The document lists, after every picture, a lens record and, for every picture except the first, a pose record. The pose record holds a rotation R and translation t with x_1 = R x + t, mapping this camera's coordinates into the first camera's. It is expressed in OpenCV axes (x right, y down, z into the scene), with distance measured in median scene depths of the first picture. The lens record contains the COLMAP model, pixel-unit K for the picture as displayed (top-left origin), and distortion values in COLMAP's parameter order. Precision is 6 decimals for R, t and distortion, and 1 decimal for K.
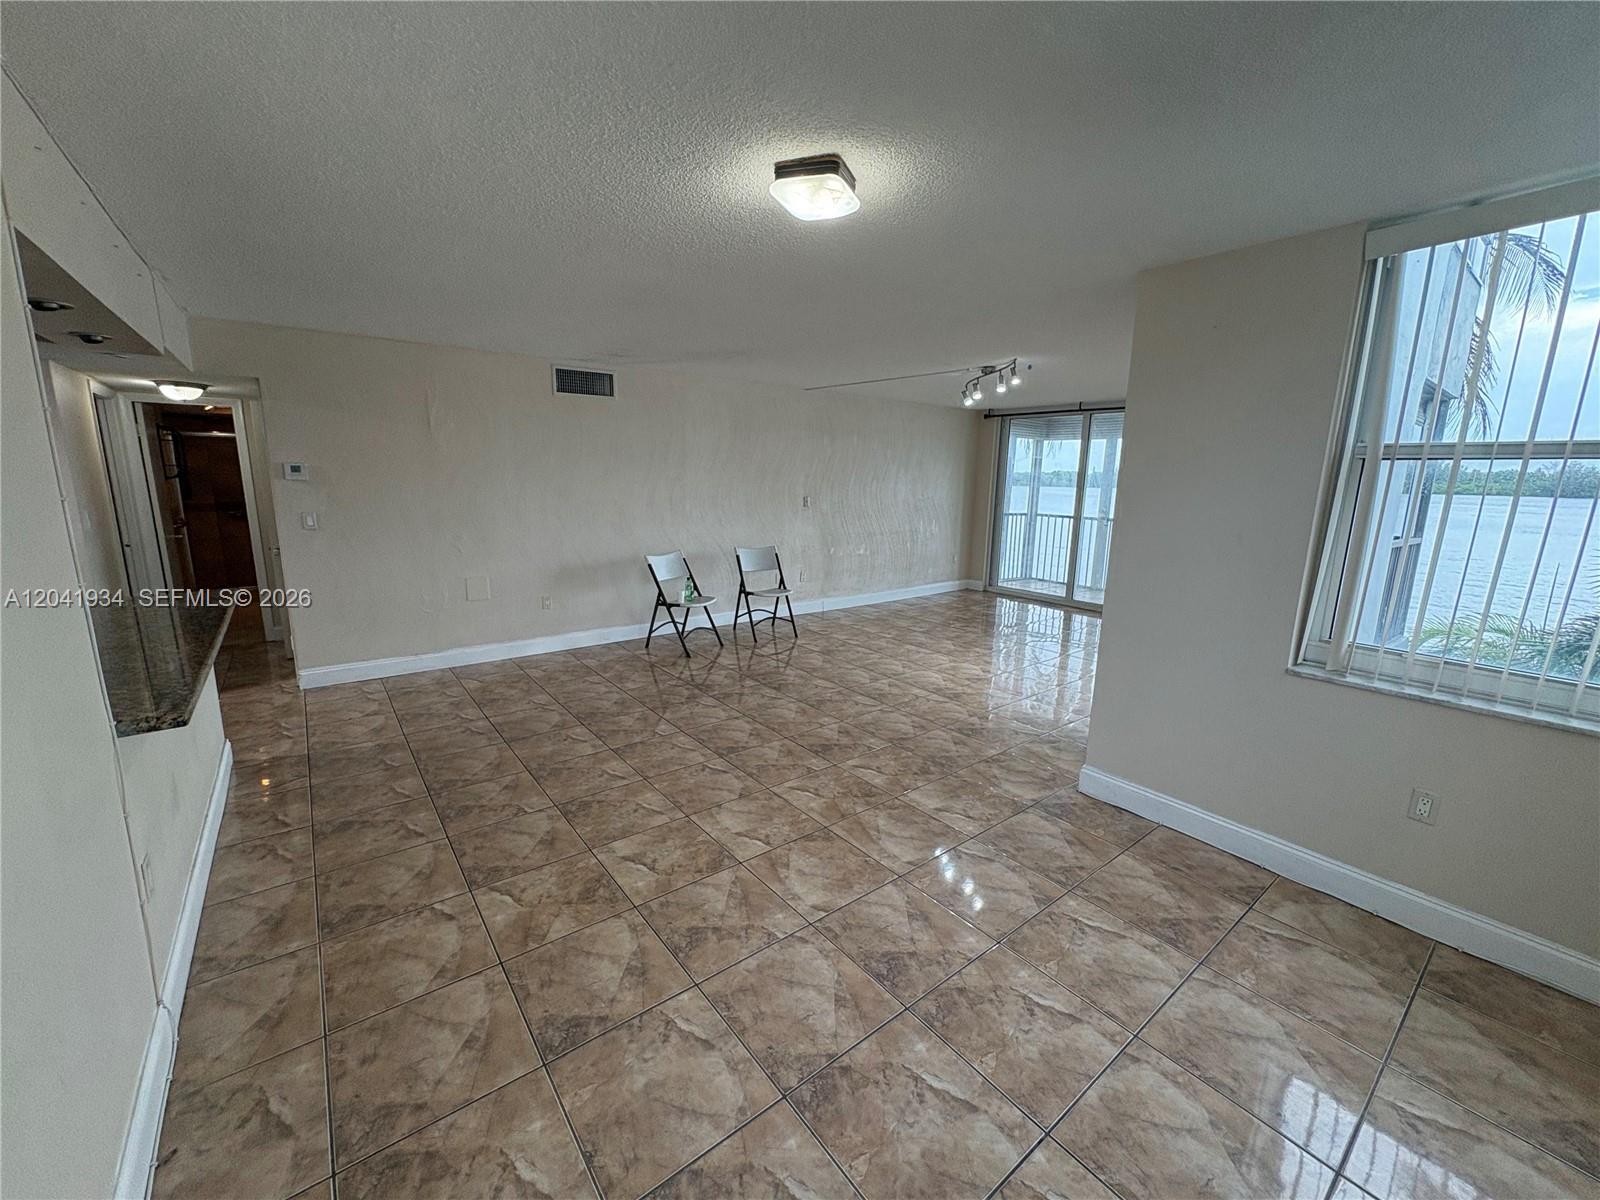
lens RADIAL K [[639.7, 0, 805.5], [0, 639.7, 600.1], [0, 0, 1]] dist [-0.005131, 0.000510]
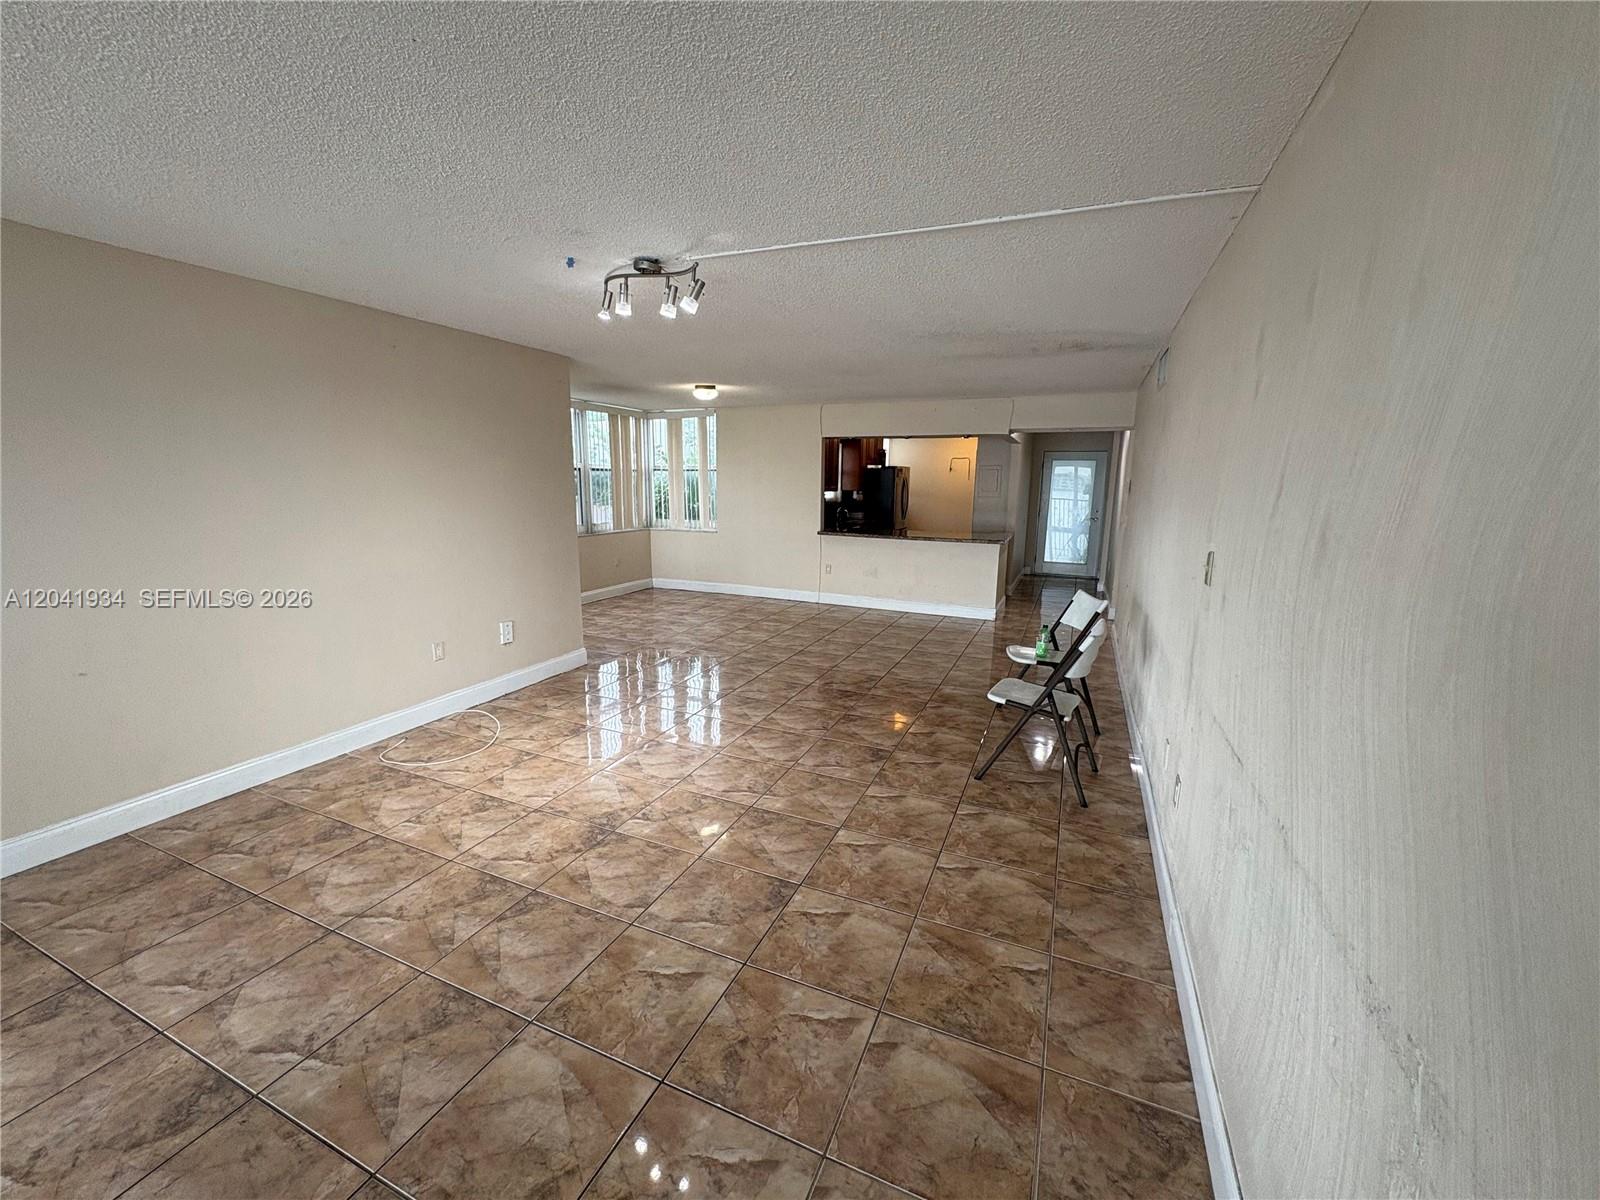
lens RADIAL K [[639.7, 0, 798.8], [0, 639.7, 579.5], [0, 0, 1]] dist [-0.005131, 0.000510]
pose [[-0.883508, 0.047902, -0.465960, 0.490102], [-0.113806, 0.942999, 0.312731, -0.341481], [0.454381, 0.329329, -0.827696, 1.771620]]
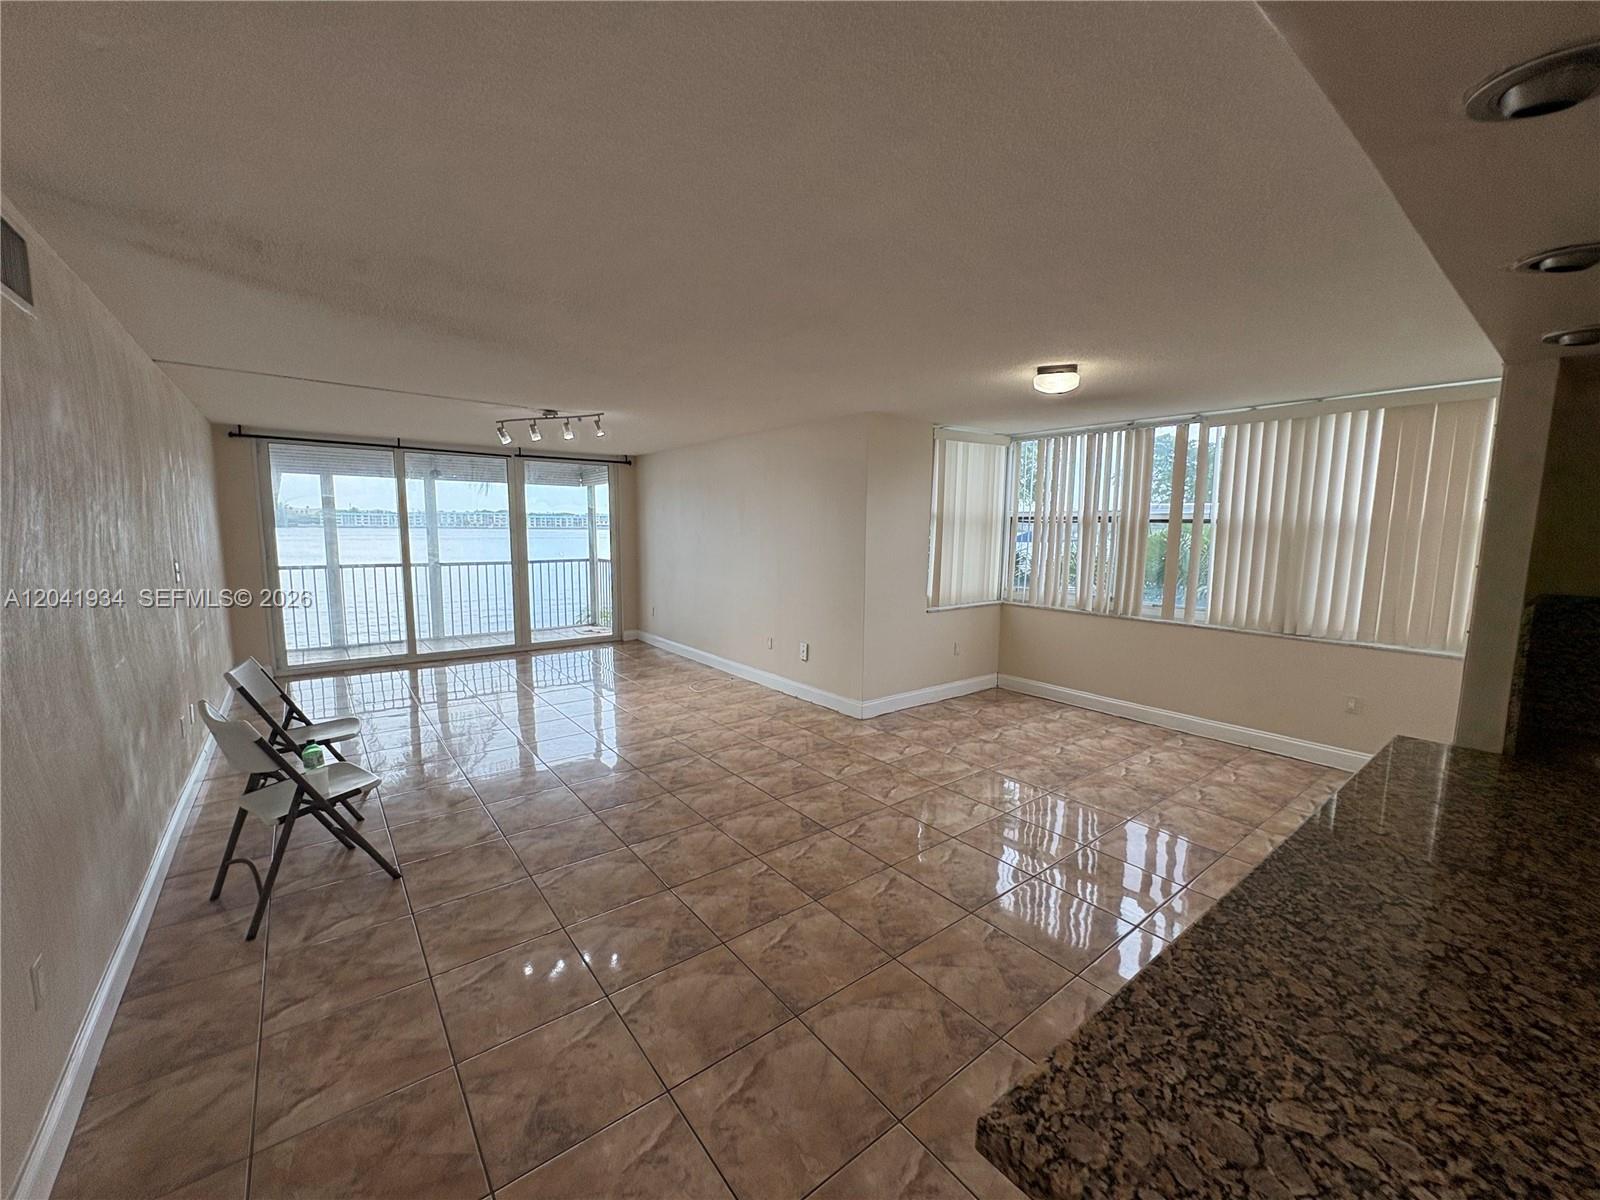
lens RADIAL K [[639.7, 0, 793.8], [0, 639.7, 601.2], [0, 0, 1]] dist [-0.005131, 0.000510]
pose [[0.007462, -0.137868, 0.990423, -0.778852], [0.182207, 0.974057, 0.134217, -0.165113], [-0.983232, 0.179460, 0.032388, 0.736672]]
